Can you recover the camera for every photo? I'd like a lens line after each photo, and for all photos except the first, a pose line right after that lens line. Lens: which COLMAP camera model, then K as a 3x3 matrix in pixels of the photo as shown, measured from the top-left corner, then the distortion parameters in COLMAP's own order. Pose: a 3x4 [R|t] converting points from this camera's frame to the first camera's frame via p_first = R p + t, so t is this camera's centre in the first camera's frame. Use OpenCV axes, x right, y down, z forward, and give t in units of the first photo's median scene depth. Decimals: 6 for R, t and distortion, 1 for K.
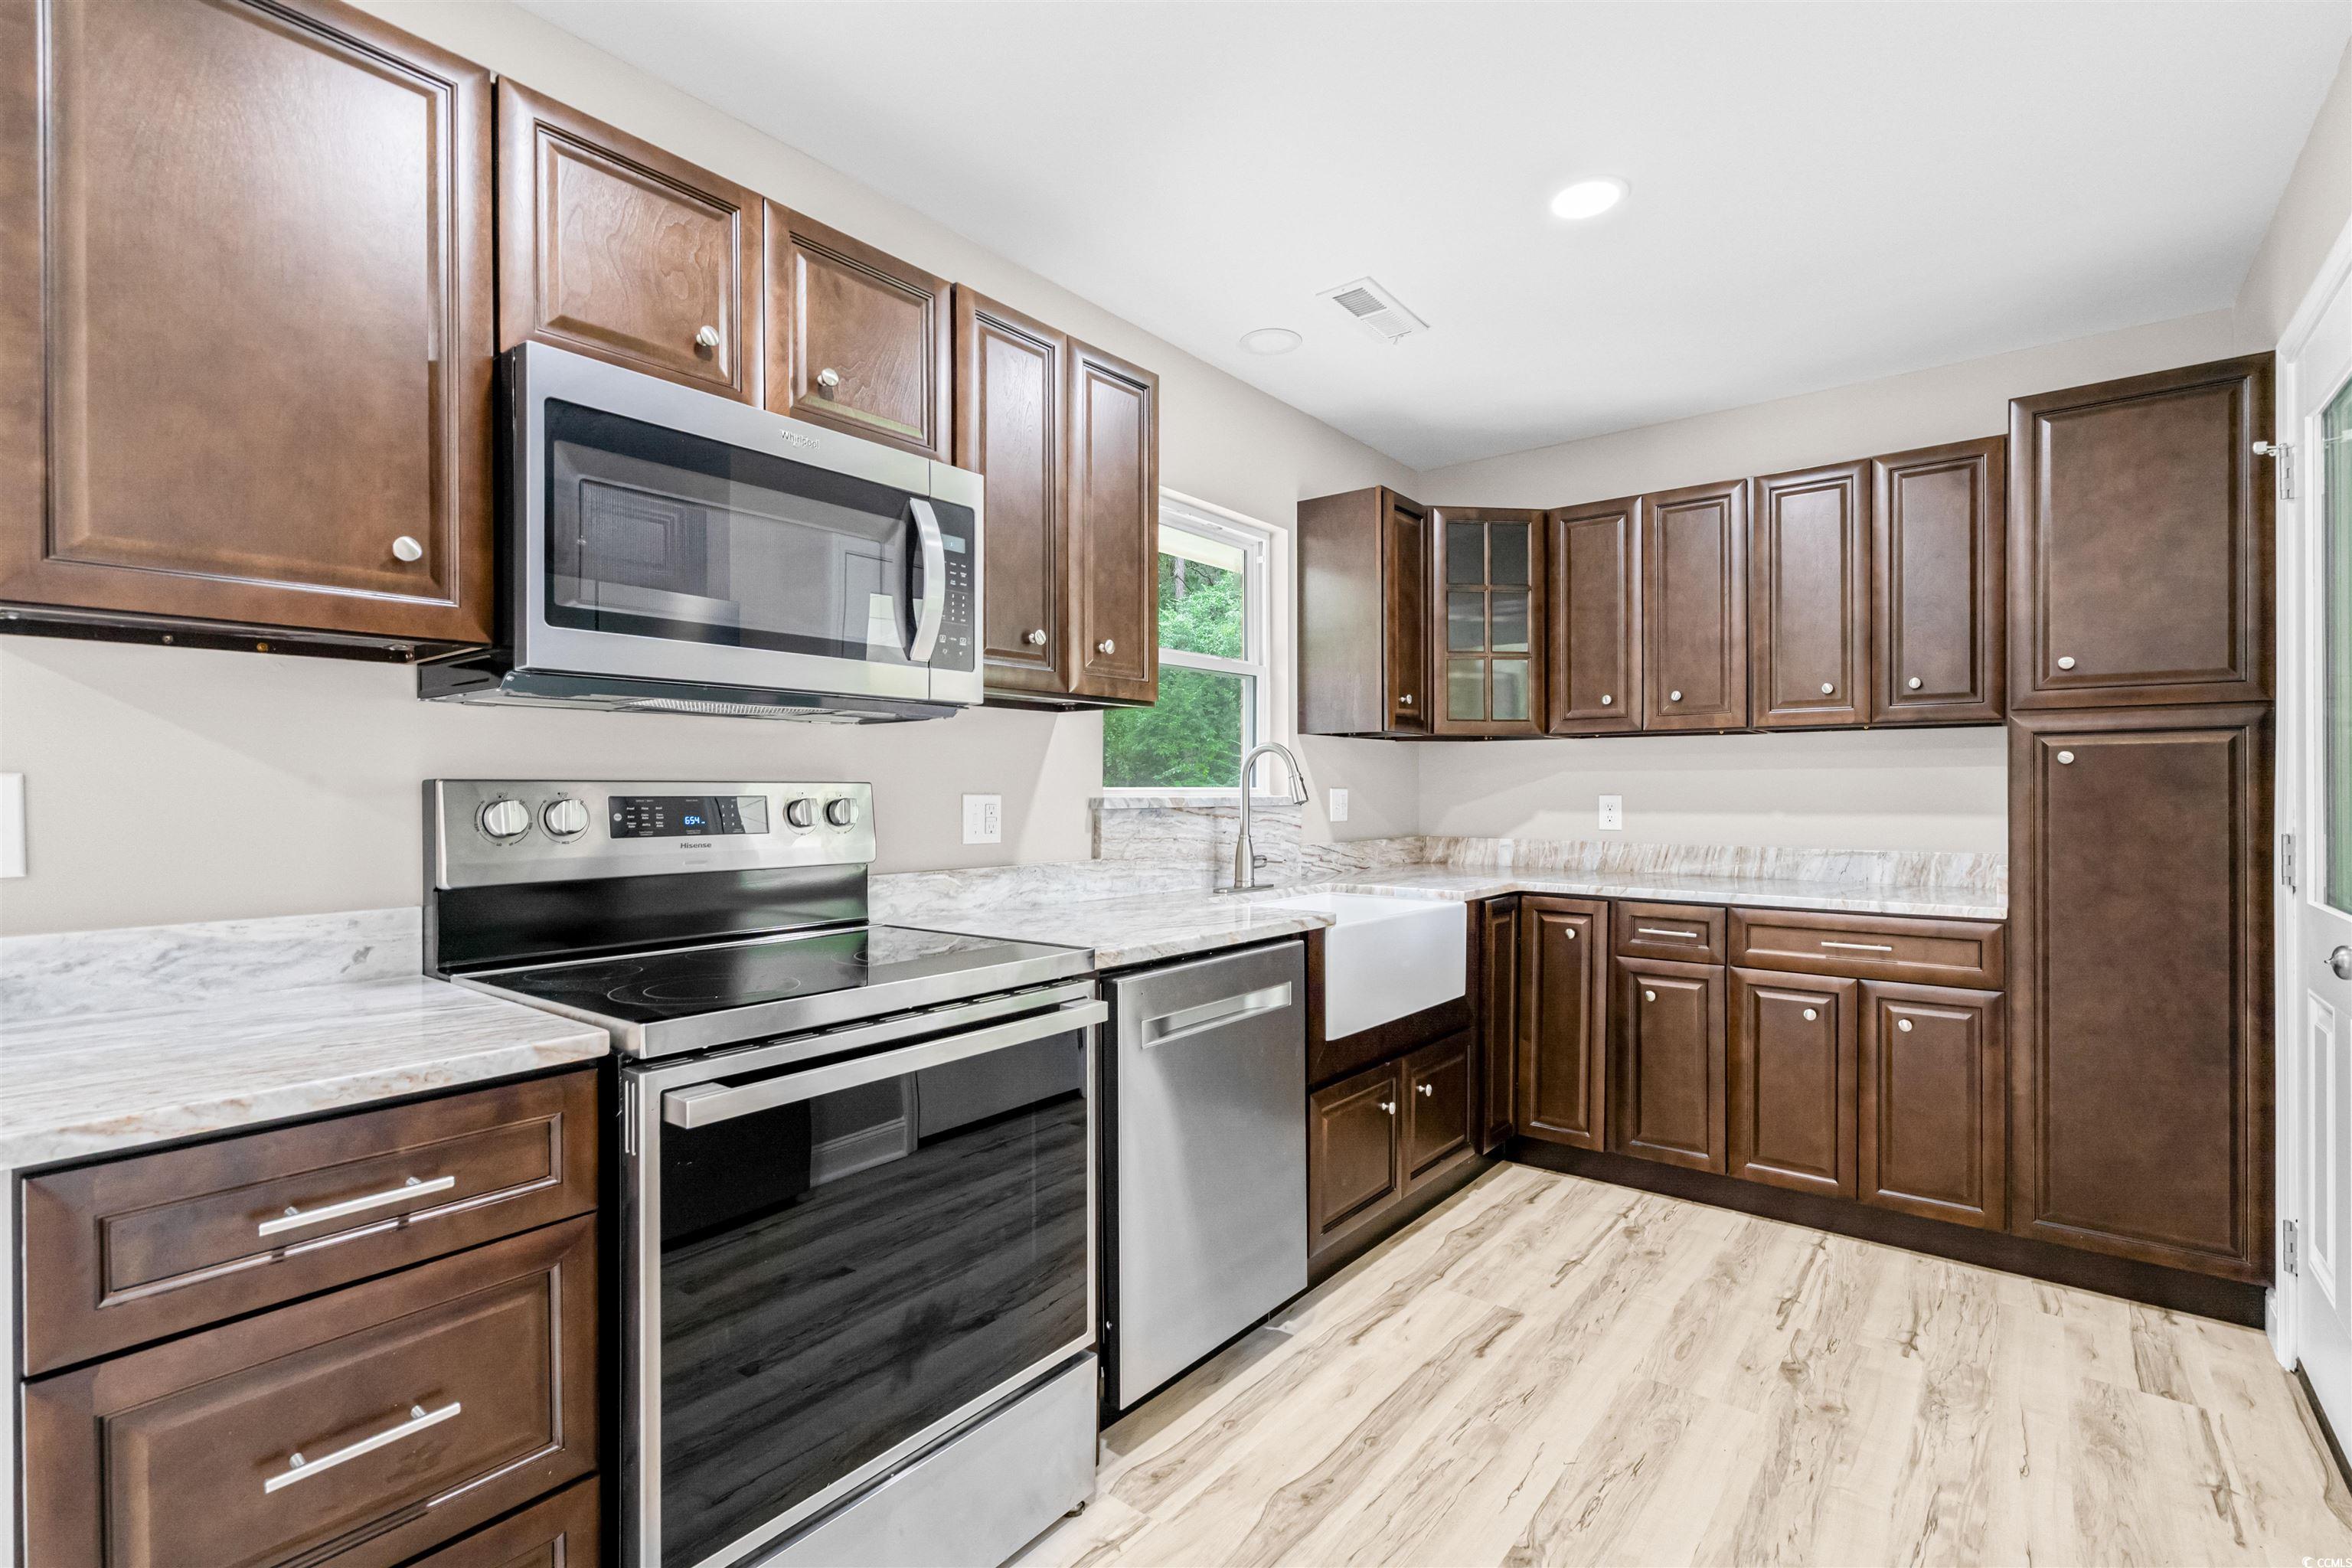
lens RADIAL K [[1077.3, 0, 1165.8], [0, 1077.3, 784.5], [0, 0, 1]] dist [-0.002642, 0.000884]
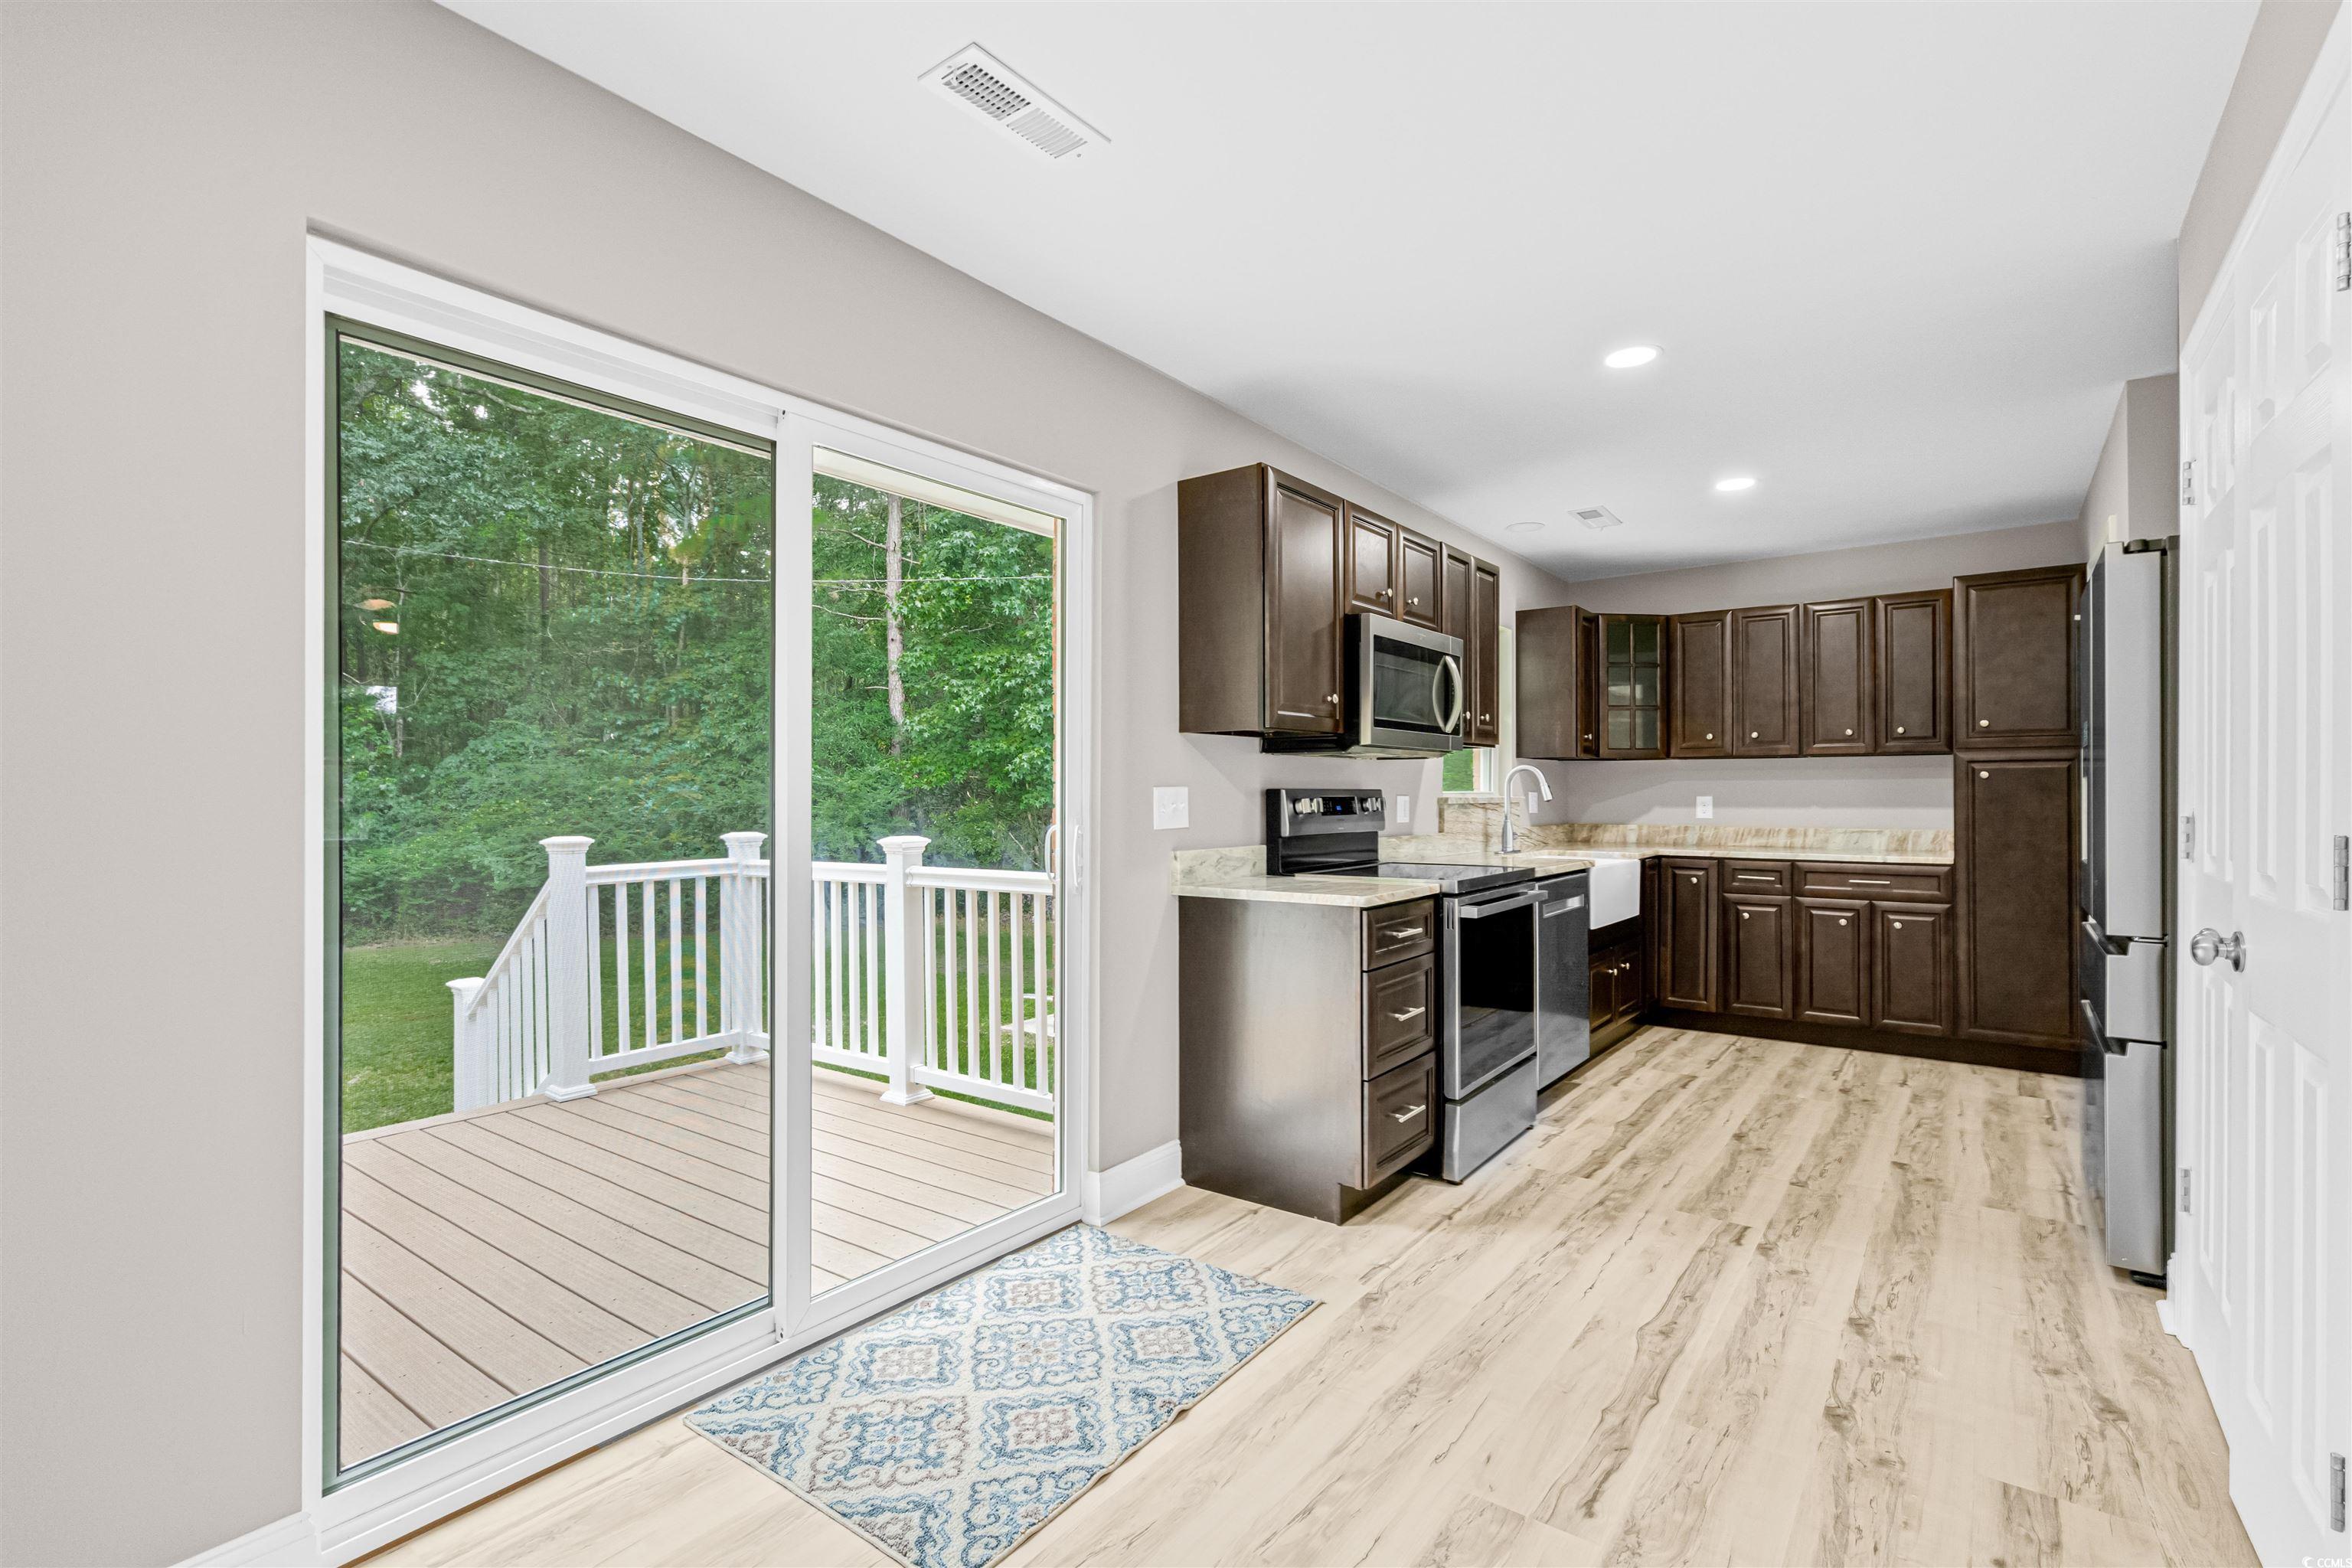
lens RADIAL K [[1077.3, 0, 1165.8], [0, 1077.3, 784.5], [0, 0, 1]] dist [-0.002642, 0.000884]
pose [[0.999647, -0.001322, 0.026537, -0.529089], [0.001396, 0.999995, -0.002749, -0.004560], [-0.026533, 0.002785, 0.999644, -0.694407]]
